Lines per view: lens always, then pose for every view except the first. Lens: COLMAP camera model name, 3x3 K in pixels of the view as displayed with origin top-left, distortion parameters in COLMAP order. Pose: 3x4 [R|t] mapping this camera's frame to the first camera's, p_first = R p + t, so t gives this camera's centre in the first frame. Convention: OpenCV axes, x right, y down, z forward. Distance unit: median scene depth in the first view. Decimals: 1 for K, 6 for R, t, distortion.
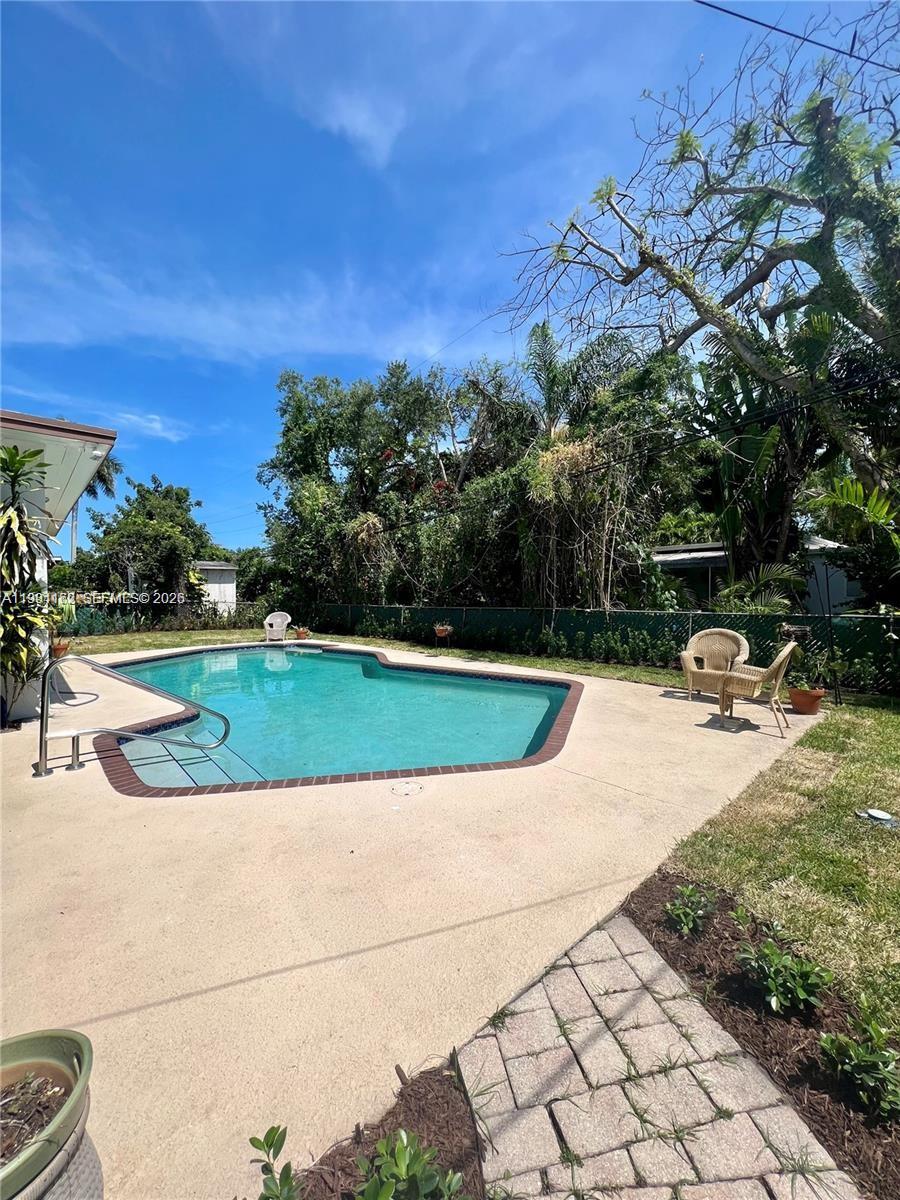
lens RADIAL K [[487.0, 0, 455.4], [0, 487.0, 595.8], [0, 0, 1]] dist [-0.000854, 0.000486]
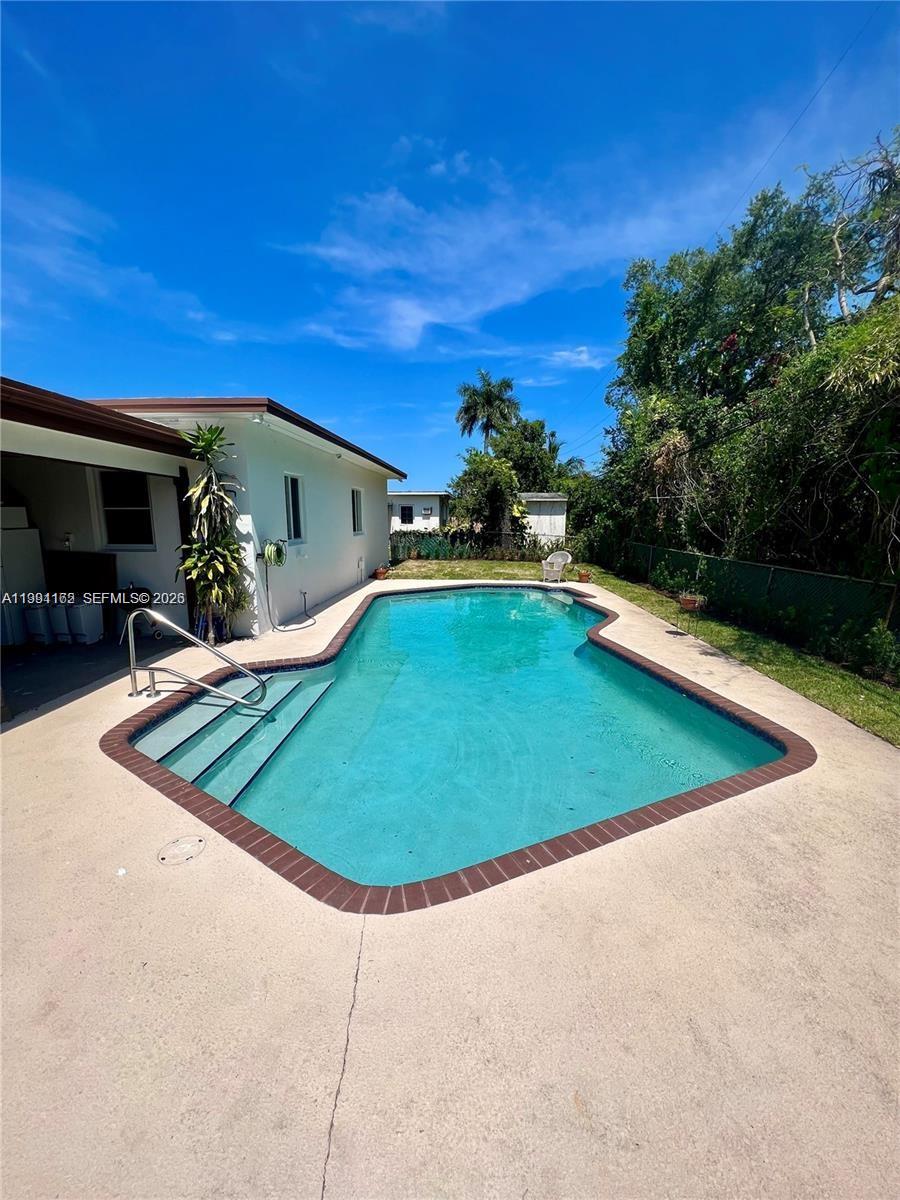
lens RADIAL K [[478.9, 0, 450.0], [0, 478.9, 600.0], [0, 0, 1]] dist [-0.020528, 0.000226]
pose [[0.672989, 0.140738, -0.726139, 0.119410], [-0.014477, 0.984049, 0.177308, -0.023349], [0.739511, -0.108814, 0.664292, 0.147680]]
